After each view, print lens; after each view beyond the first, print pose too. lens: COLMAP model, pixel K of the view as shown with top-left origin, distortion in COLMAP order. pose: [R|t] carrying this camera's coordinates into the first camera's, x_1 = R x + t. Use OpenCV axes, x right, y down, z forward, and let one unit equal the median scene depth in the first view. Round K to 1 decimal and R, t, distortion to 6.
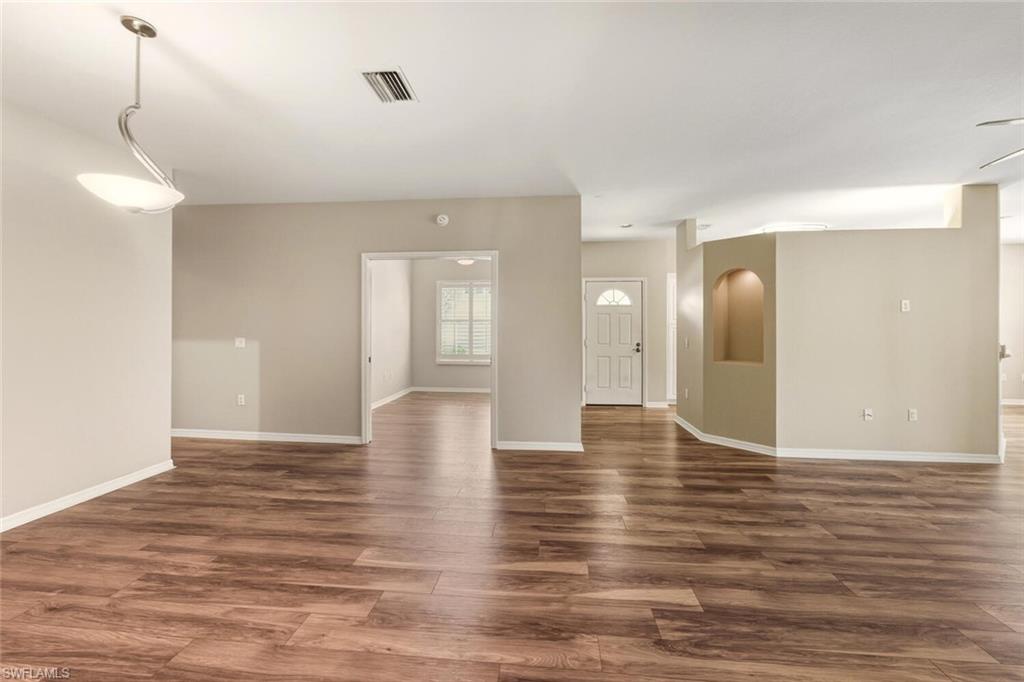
lens RADIAL K [[415.3, 0, 517.3], [0, 415.3, 325.3], [0, 0, 1]] dist [-0.003911, 0.002158]
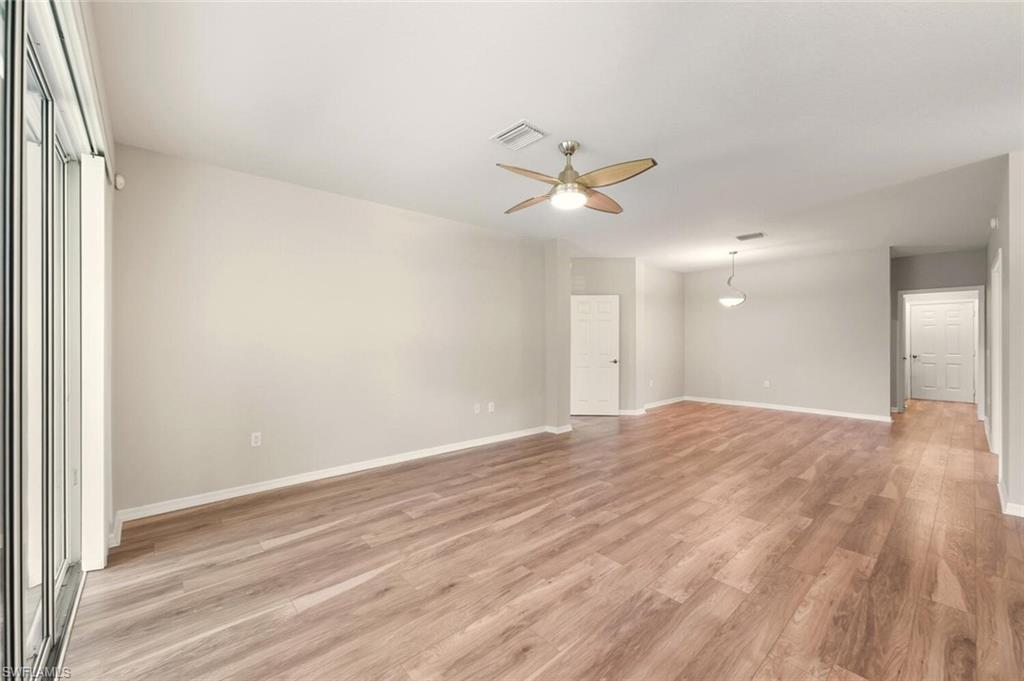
lens RADIAL K [[415.3, 0, 514.4], [0, 415.3, 335.9], [0, 0, 1]] dist [-0.003911, 0.002158]
pose [[-0.675543, -0.008846, -0.737268, 1.773492], [-0.001555, 0.999943, -0.010573, 0.009800], [0.737319, -0.005996, -0.675518, 1.224687]]
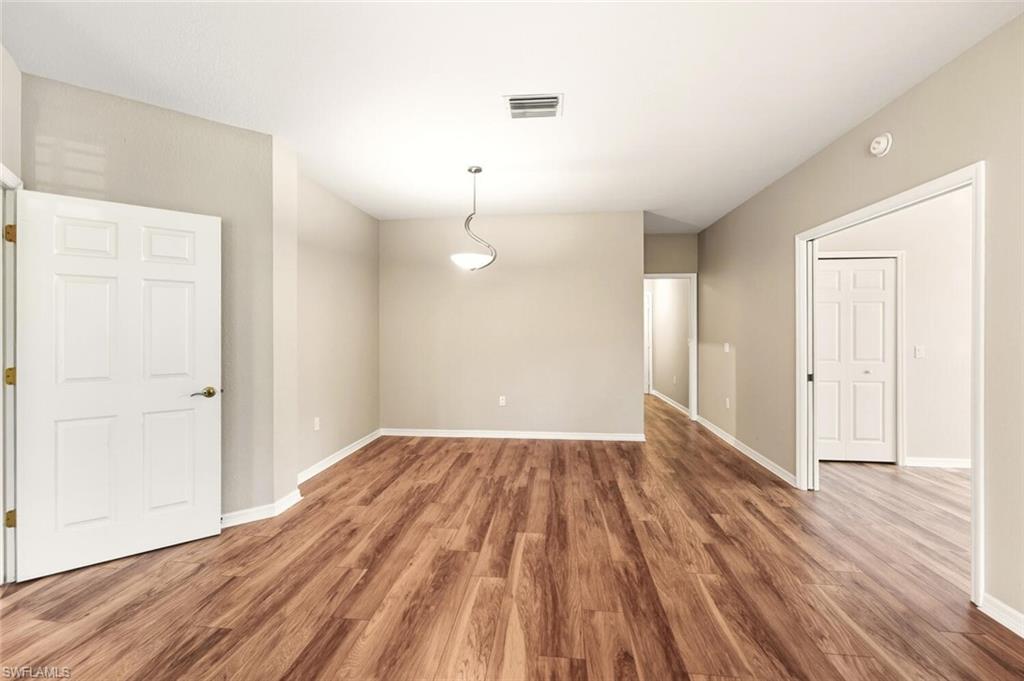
lens RADIAL K [[415.3, 0, 510.5], [0, 415.3, 332.2], [0, 0, 1]] dist [-0.003911, 0.002158]
pose [[-0.022942, -0.002321, -0.999734, 0.581281], [0.001044, 0.999997, -0.002346, 0.005070], [0.999736, -0.001097, -0.022939, 0.740592]]
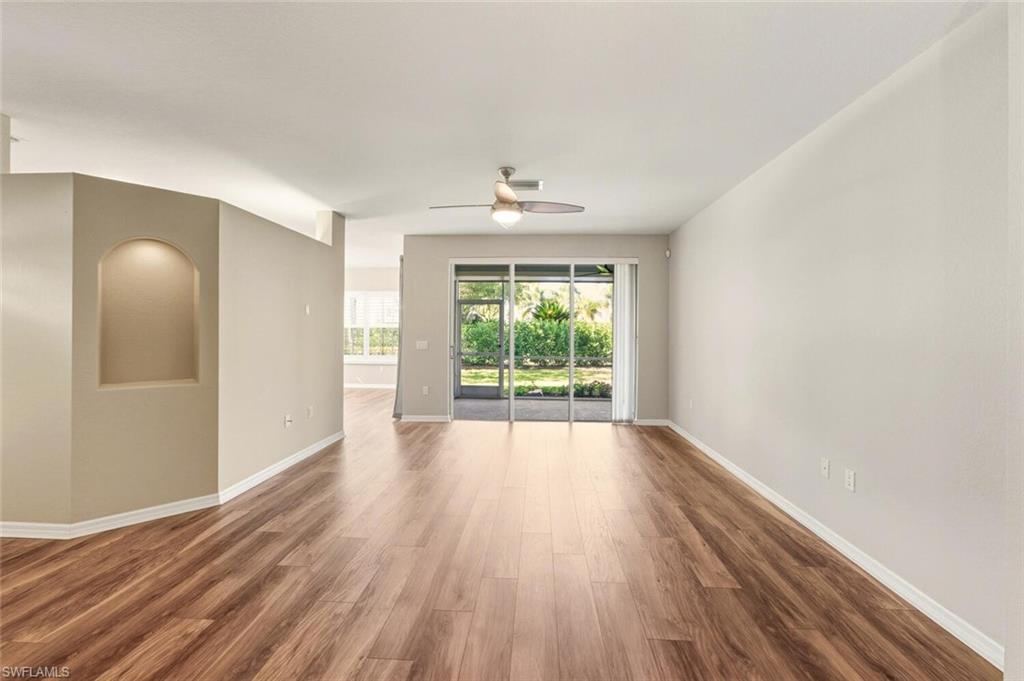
lens RADIAL K [[415.3, 0, 509.7], [0, 415.3, 331.0], [0, 0, 1]] dist [-0.003911, 0.002158]
pose [[-0.020057, -0.005270, 0.999785, -0.170721], [-0.008648, 0.999950, 0.005097, -0.002452], [-0.999761, -0.008543, -0.020102, 0.681970]]
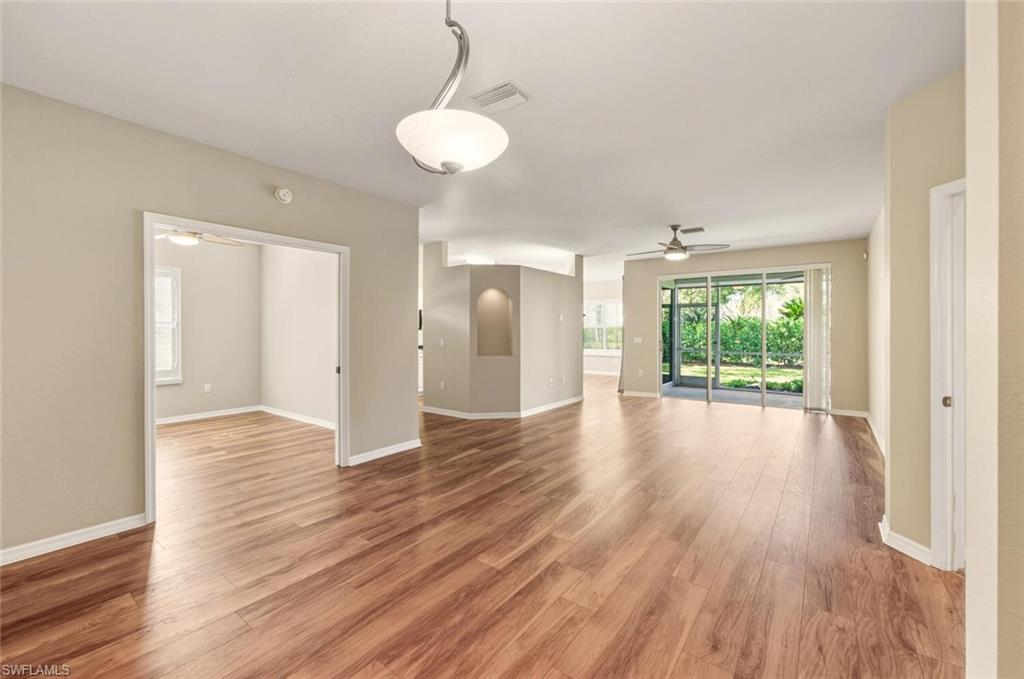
lens RADIAL K [[415.3, 0, 511.8], [0, 415.3, 332.0], [0, 0, 1]] dist [-0.003911, 0.002158]
pose [[0.529911, -0.010457, 0.847989, -0.901786], [0.002125, 0.999937, 0.011003, -0.006648], [-0.848050, -0.004028, 0.529900, 0.326058]]
